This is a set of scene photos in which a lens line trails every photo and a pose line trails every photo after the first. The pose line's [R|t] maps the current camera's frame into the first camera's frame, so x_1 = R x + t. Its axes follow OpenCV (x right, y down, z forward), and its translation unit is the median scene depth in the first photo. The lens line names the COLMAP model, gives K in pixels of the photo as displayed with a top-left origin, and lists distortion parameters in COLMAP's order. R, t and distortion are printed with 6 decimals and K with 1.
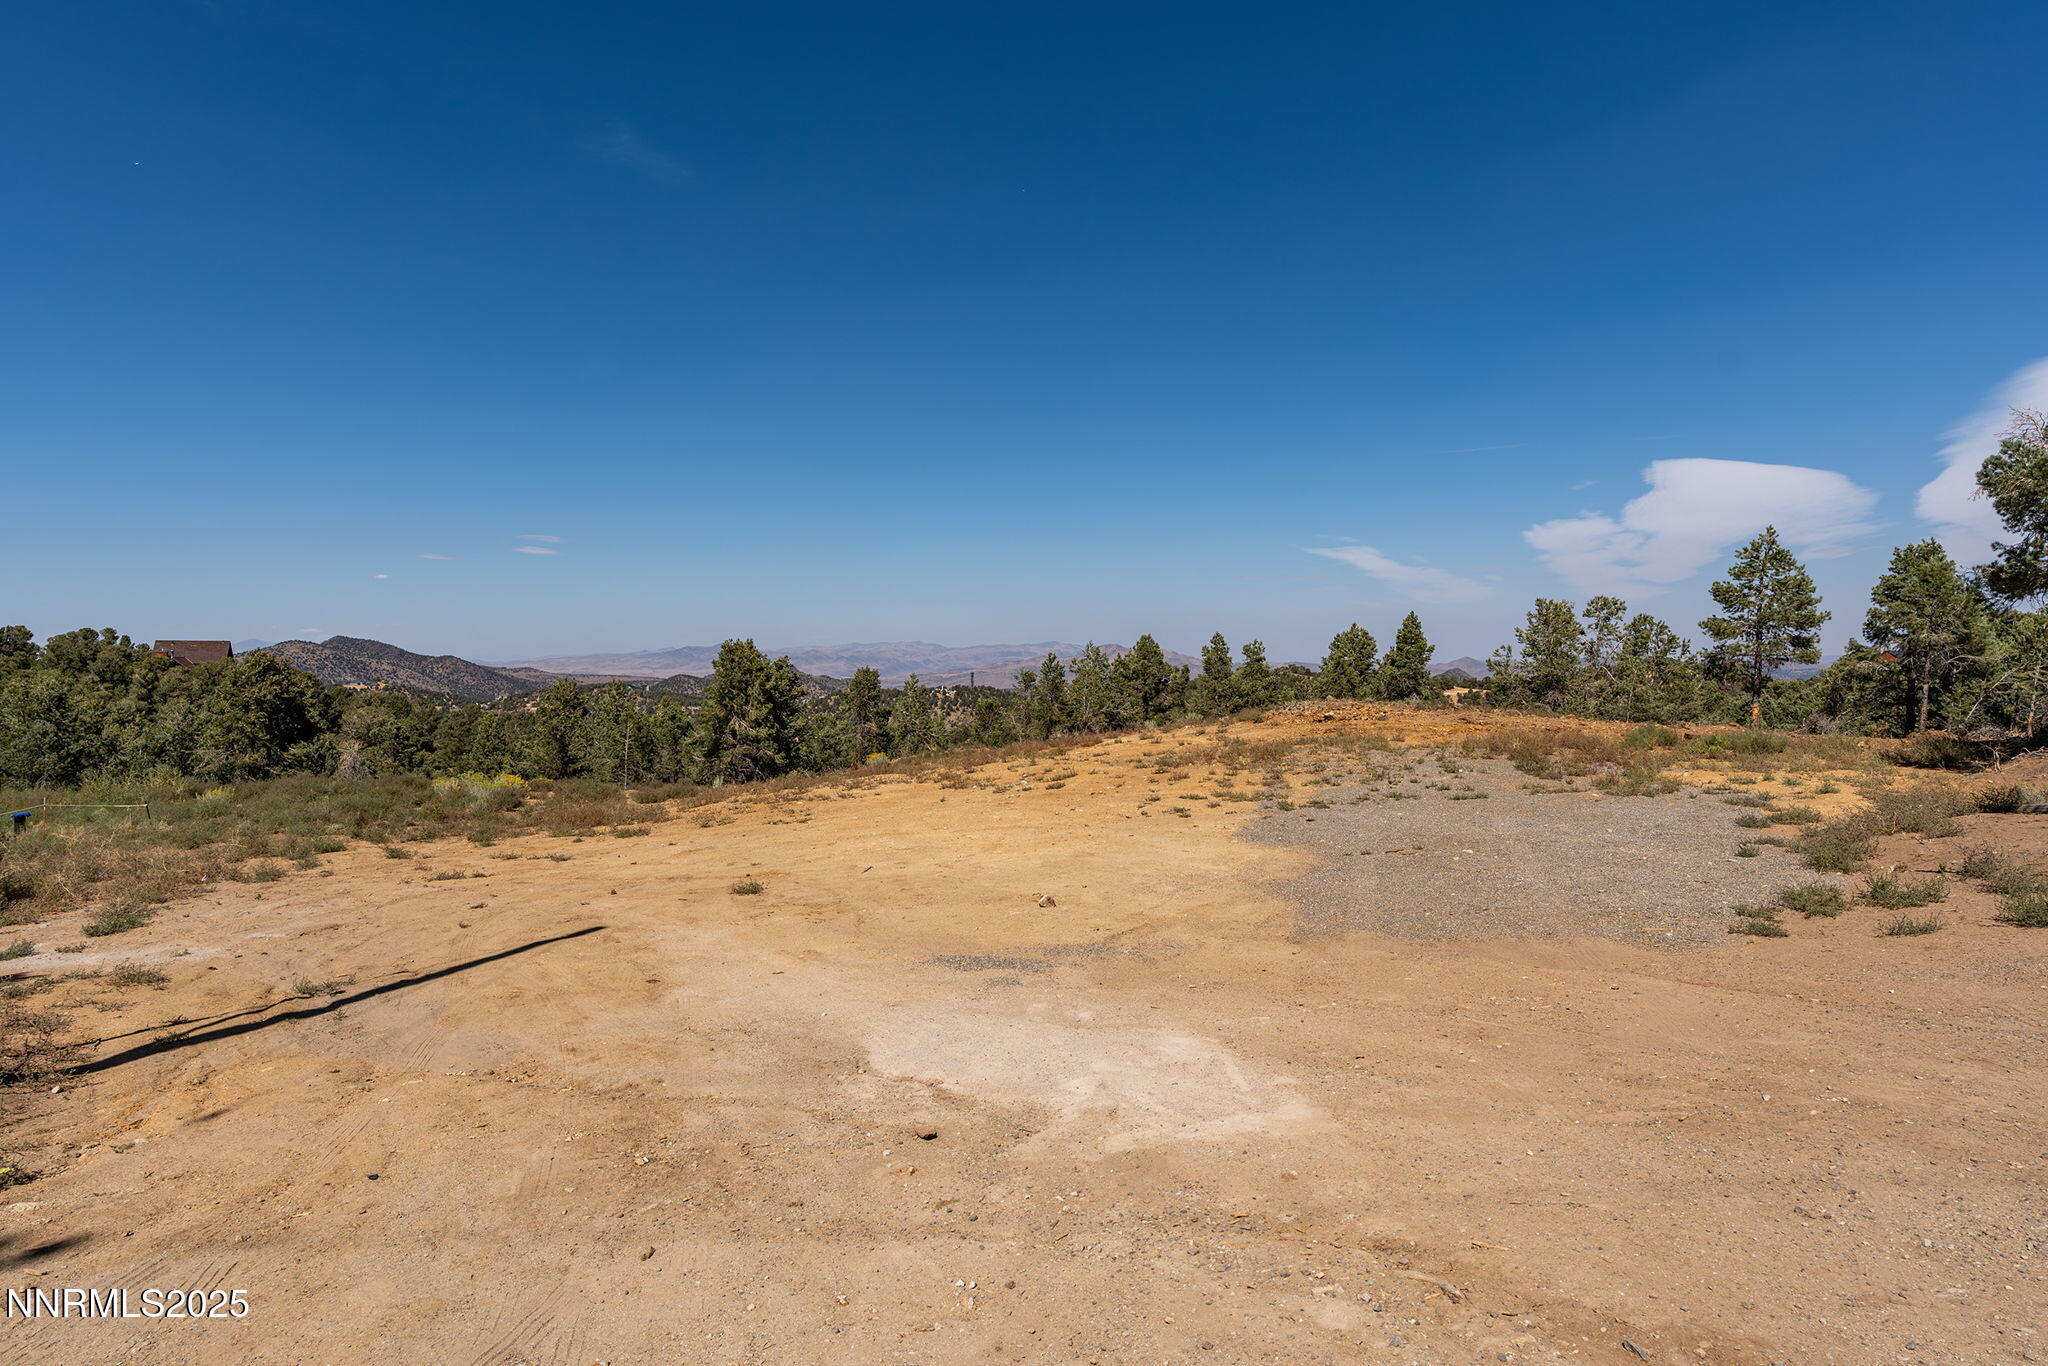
lens RADIAL K [[1241.3, 0, 1019.1], [0, 1241.3, 601.8], [0, 0, 1]] dist [0.002591, 0.002029]
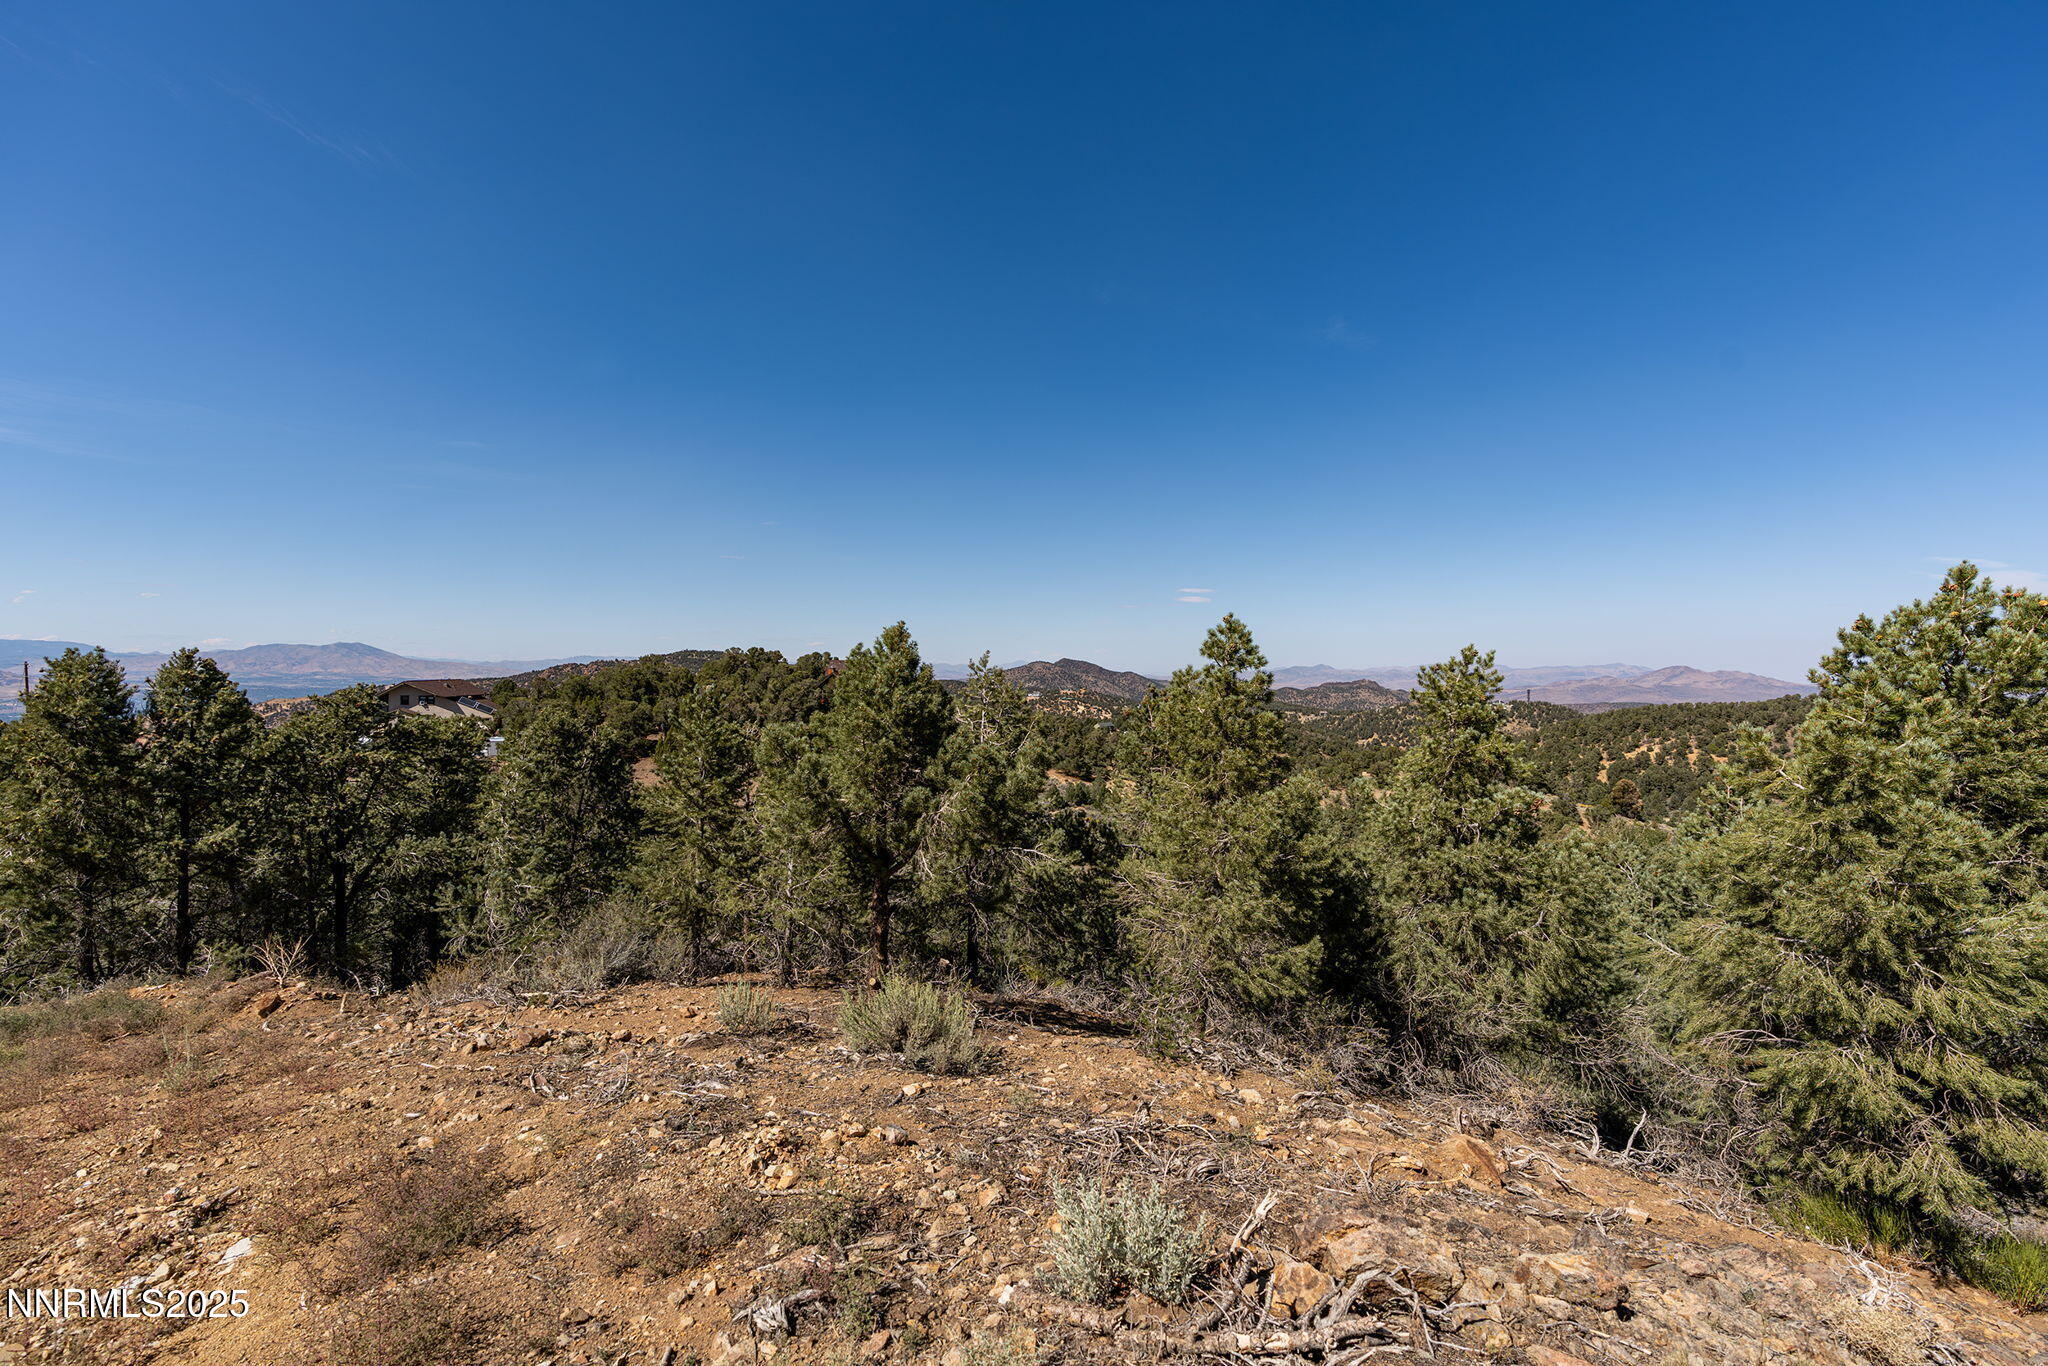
lens RADIAL K [[916.5, 0, 1024.3], [0, 916.5, 682.7], [0, 0, 1]] dist [-0.006383, 0.001225]
pose [[0.853063, 0.014333, -0.521611, 0.226837], [0.013801, 0.998653, 0.050013, 0.029466], [0.521626, -0.049863, 0.851716, 0.836167]]
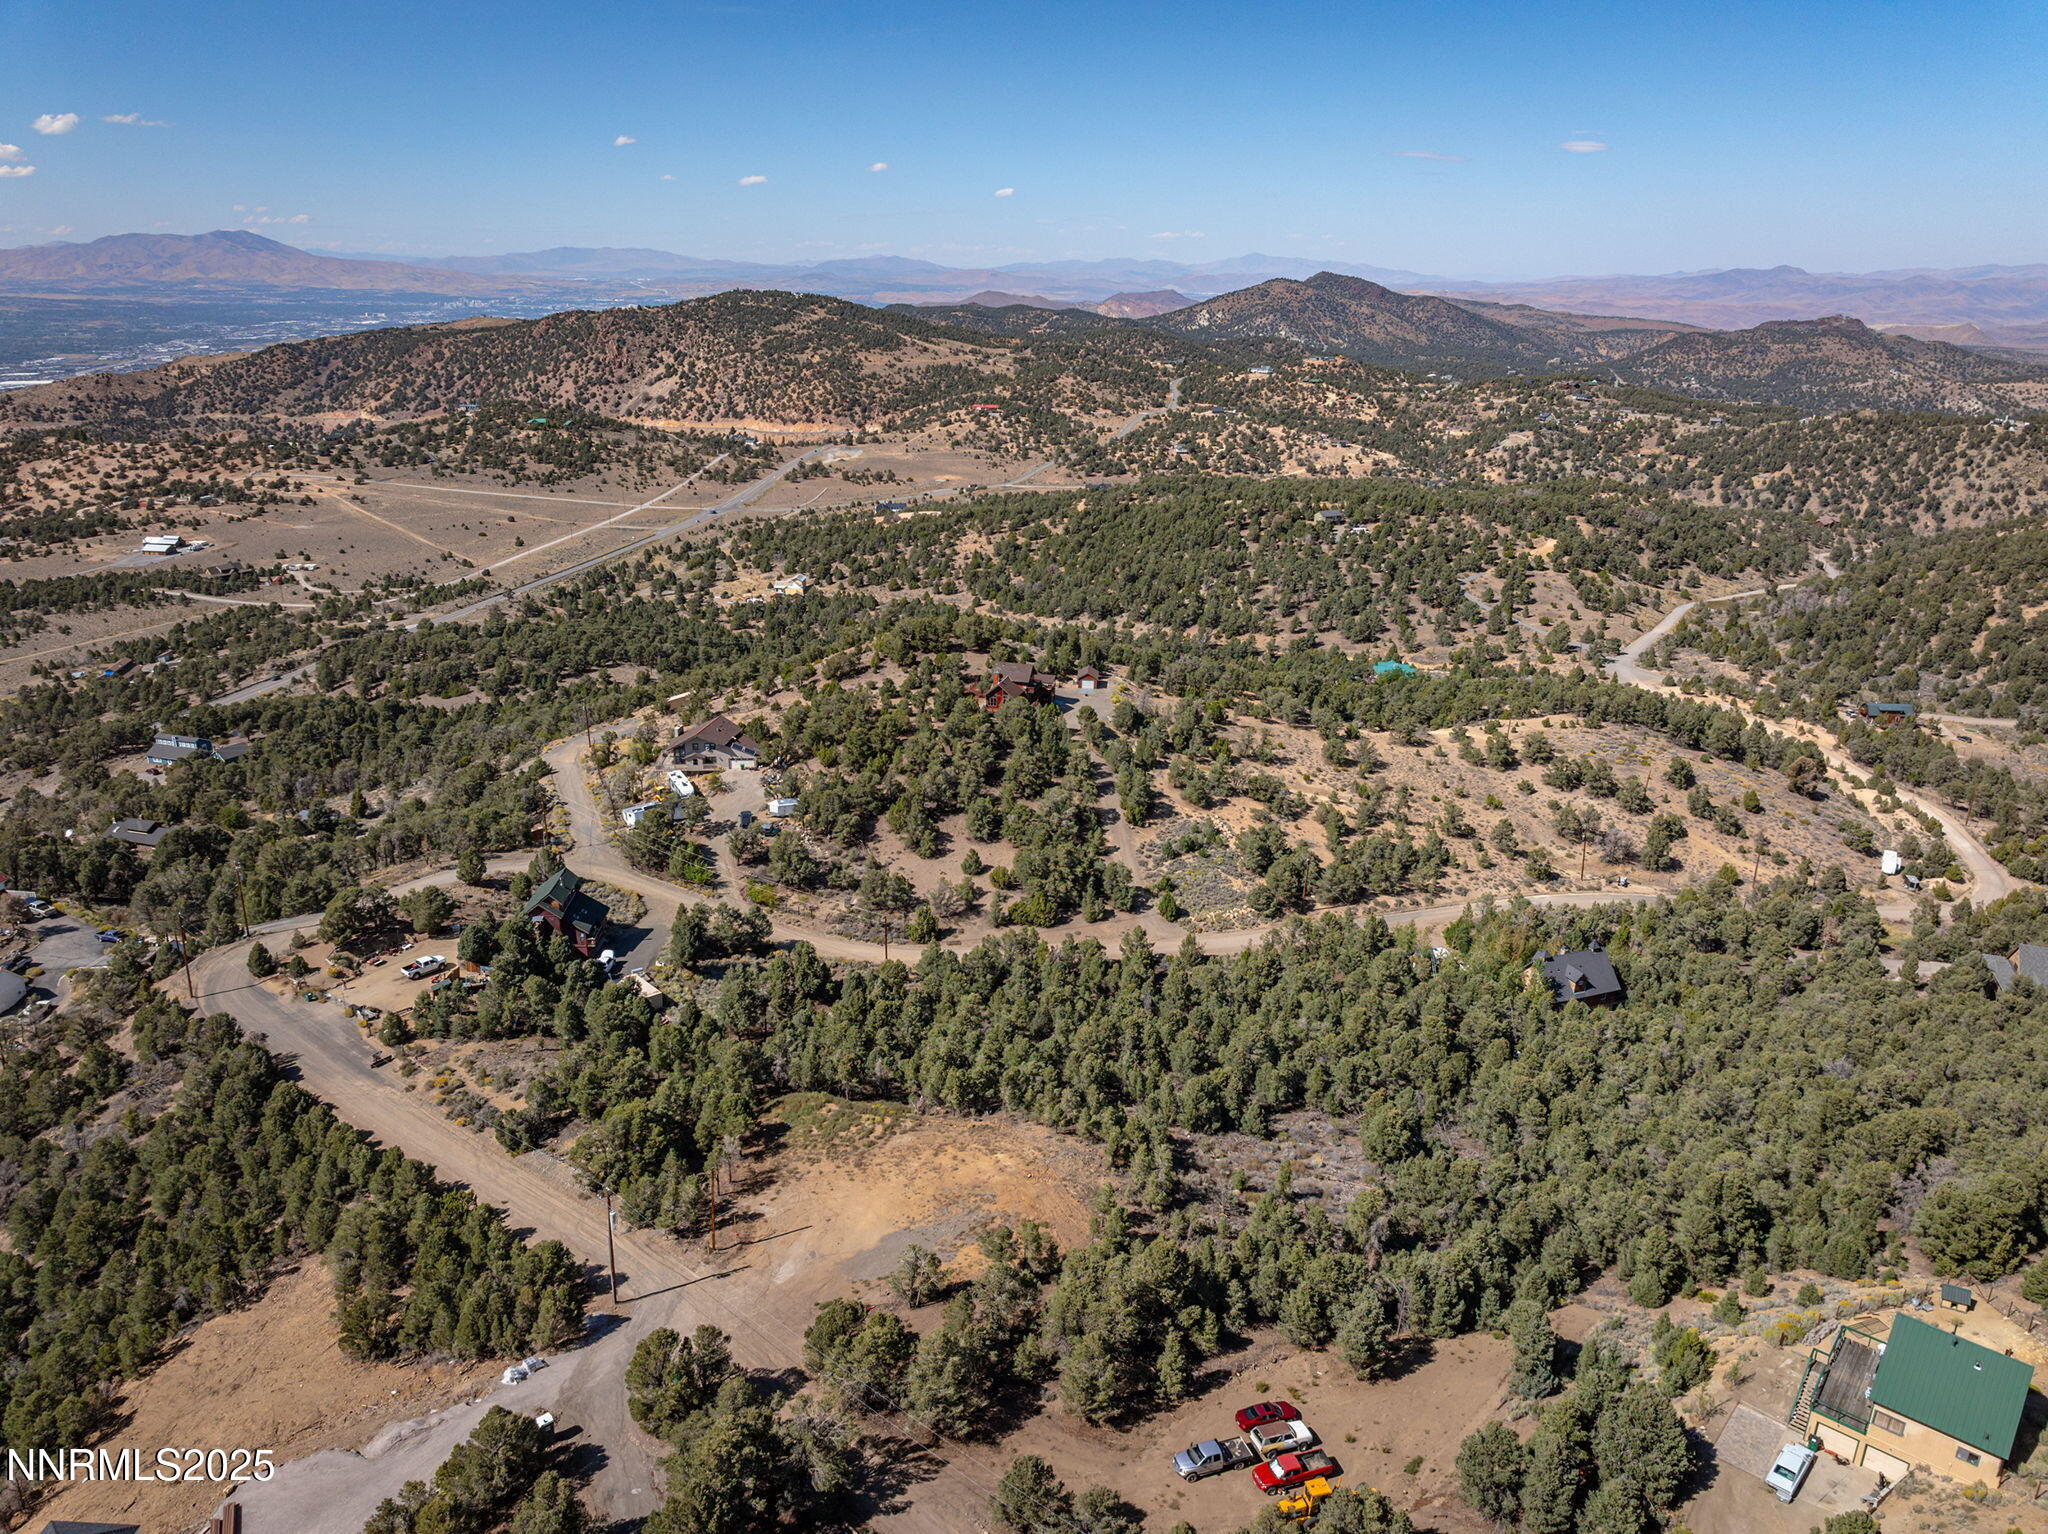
lens RADIAL K [[1445.5, 0, 1020.8], [0, 1445.5, 768.8], [0, 0, 1]] dist [-0.031692, 0.013862]
pose [[0.760889, 0.219246, -0.610720, 2.094771], [0.022150, 0.931864, 0.362131, -2.126136], [0.648503, -0.289069, 0.704189, -1.417820]]
